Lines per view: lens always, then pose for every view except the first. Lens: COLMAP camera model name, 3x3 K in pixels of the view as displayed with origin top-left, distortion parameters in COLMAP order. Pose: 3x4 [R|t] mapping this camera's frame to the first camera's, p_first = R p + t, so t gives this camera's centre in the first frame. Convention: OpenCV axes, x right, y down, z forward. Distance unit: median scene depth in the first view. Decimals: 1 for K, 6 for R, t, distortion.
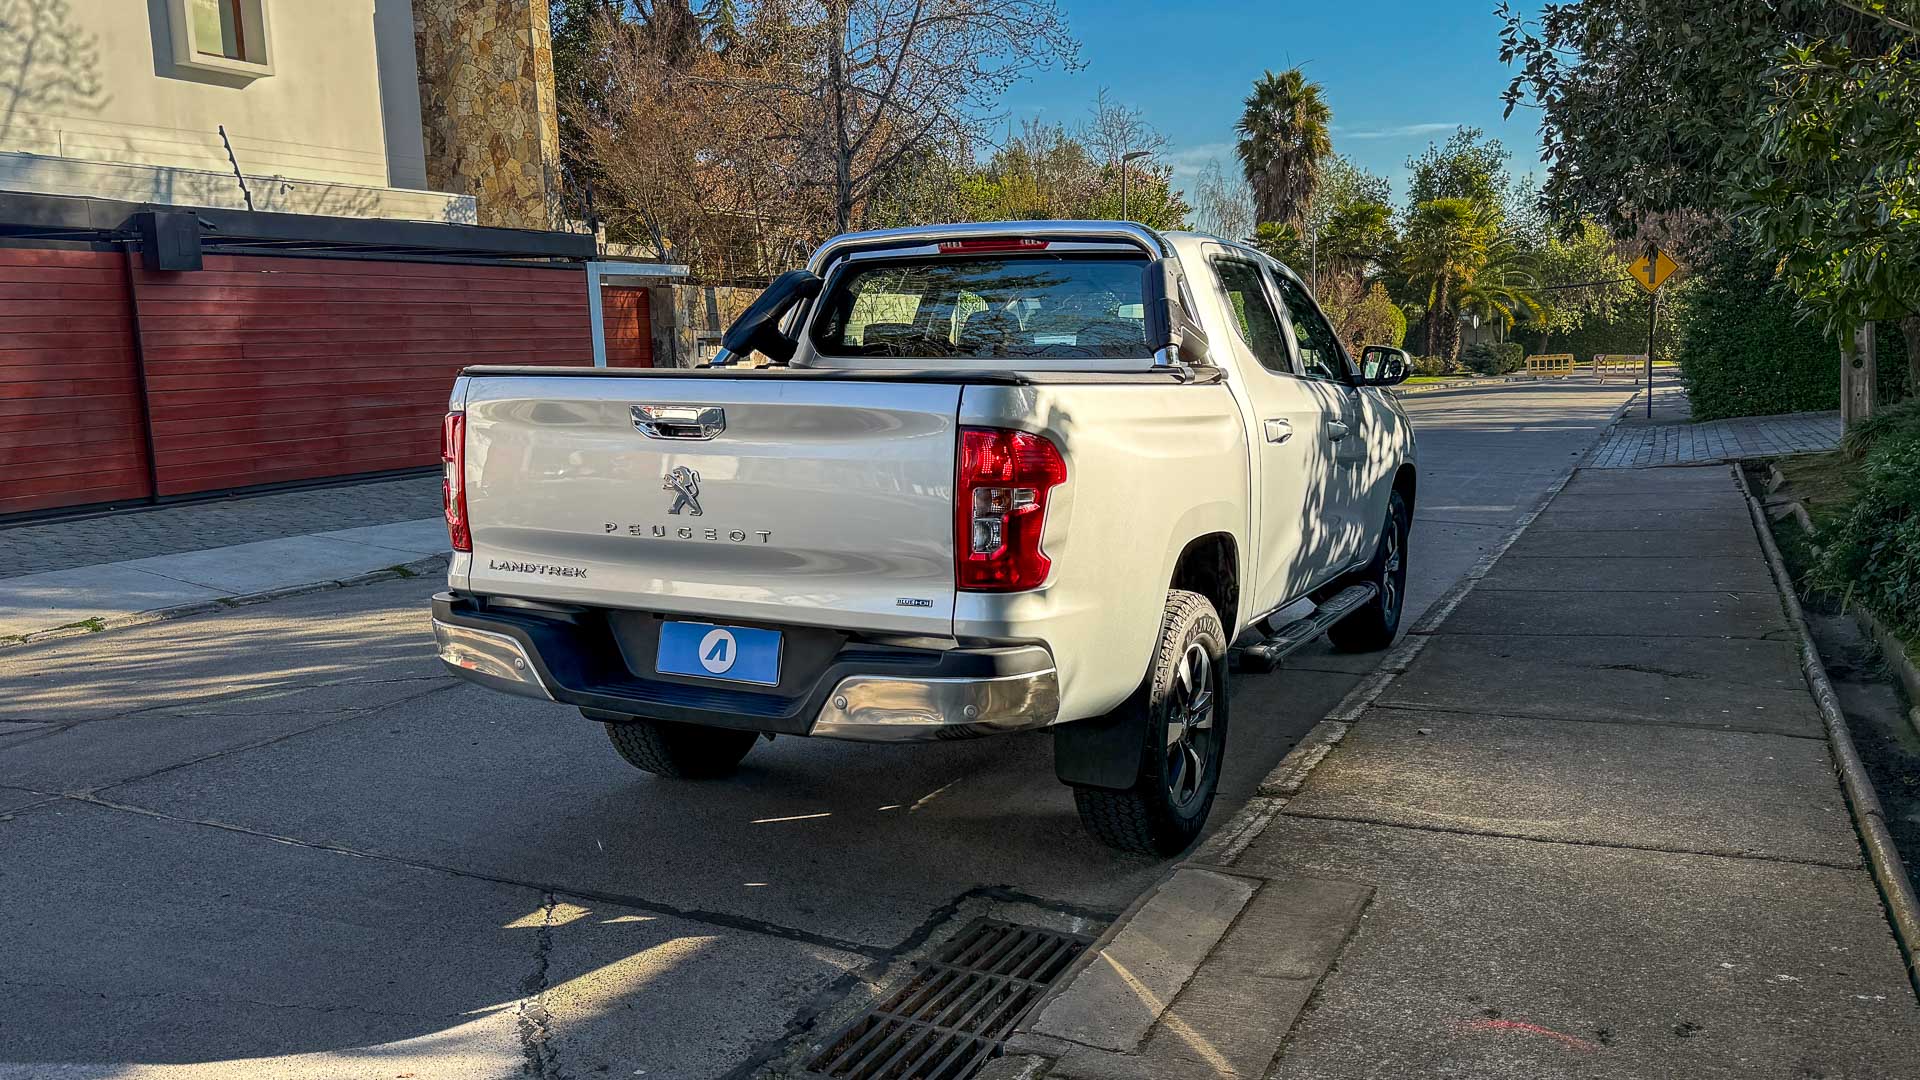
lens RADIAL K [[1524.3, 0, 958.6], [0, 1524.3, 575.2], [0, 0, 1]] dist [0.111291, -0.178530]
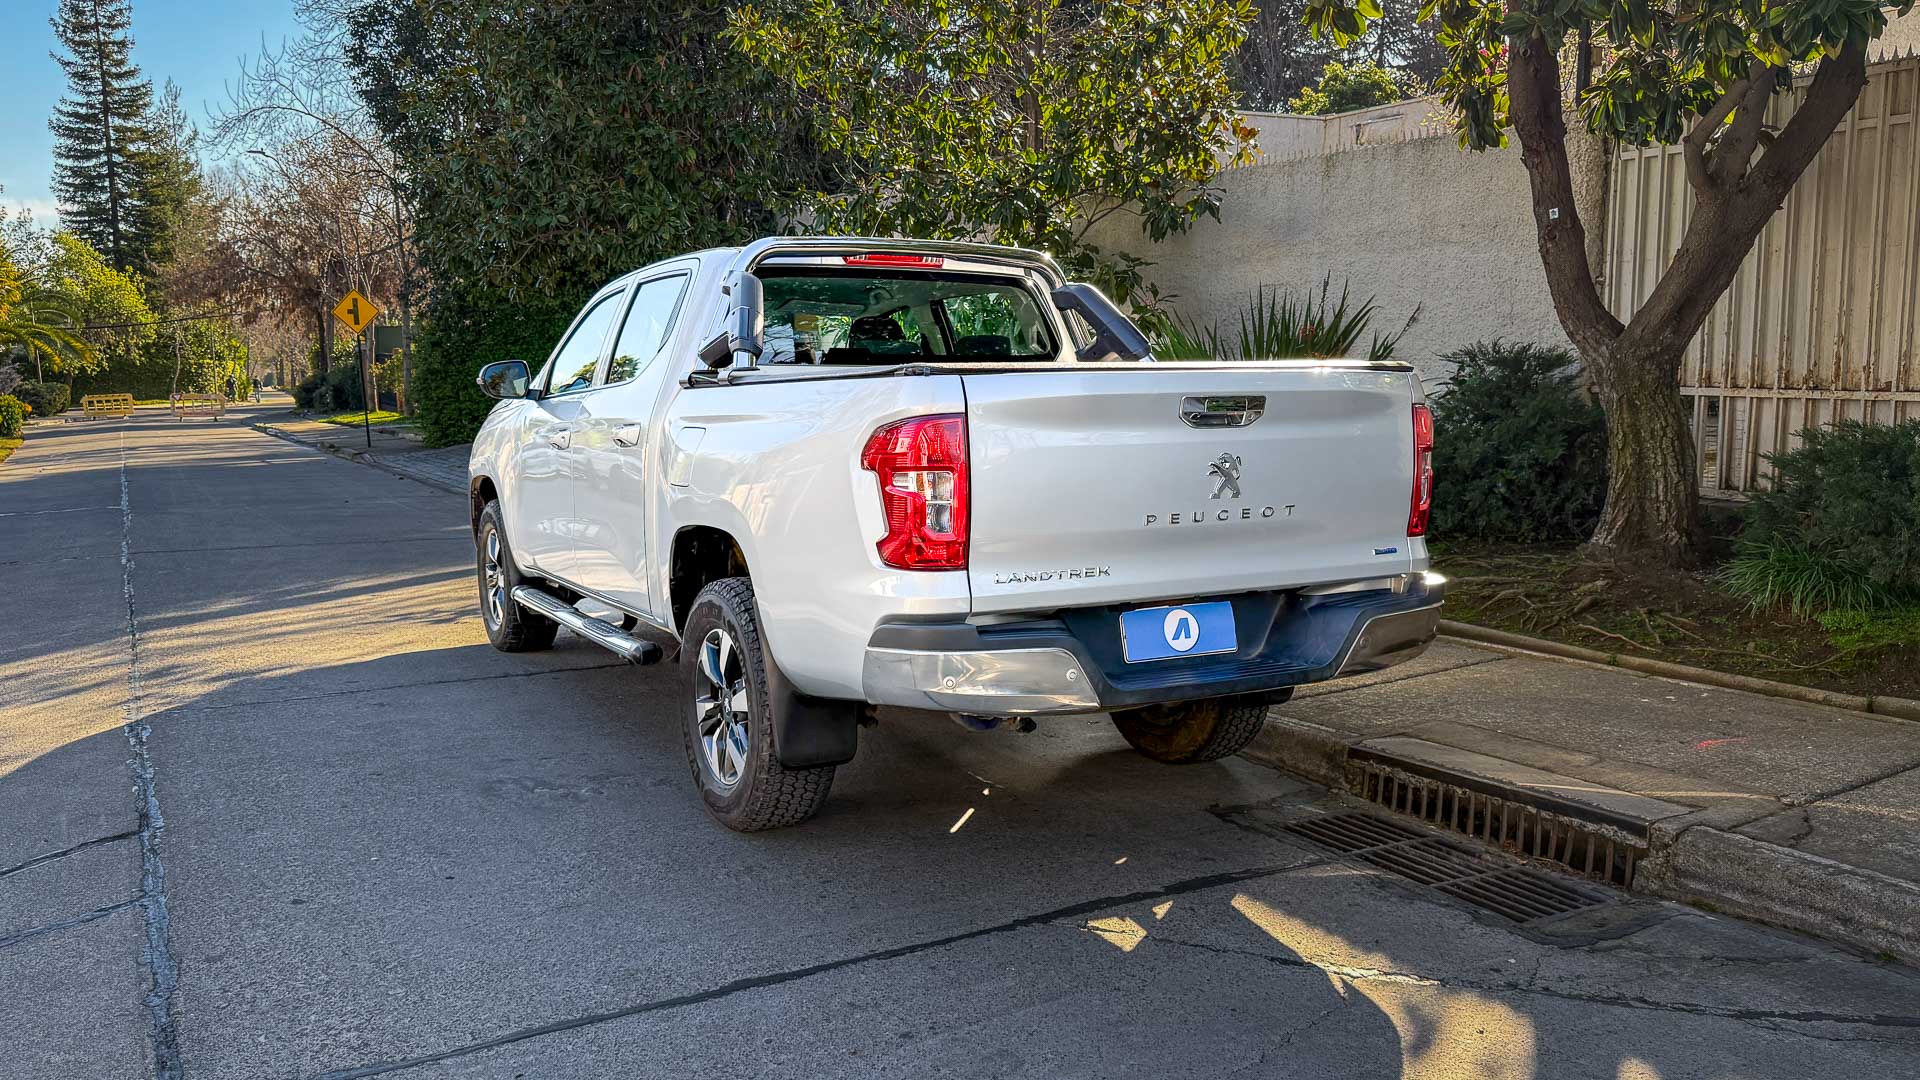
lens RADIAL K [[1404.6, 0, 978.7], [0, 1404.6, 539.7], [0, 0, 1]] dist [0.077900, -0.130819]
pose [[0.574962, -0.093676, 0.812800, -1.010349], [0.125966, 0.991715, 0.025189, -0.053809], [-0.808425, 0.087902, 0.581998, 0.538384]]
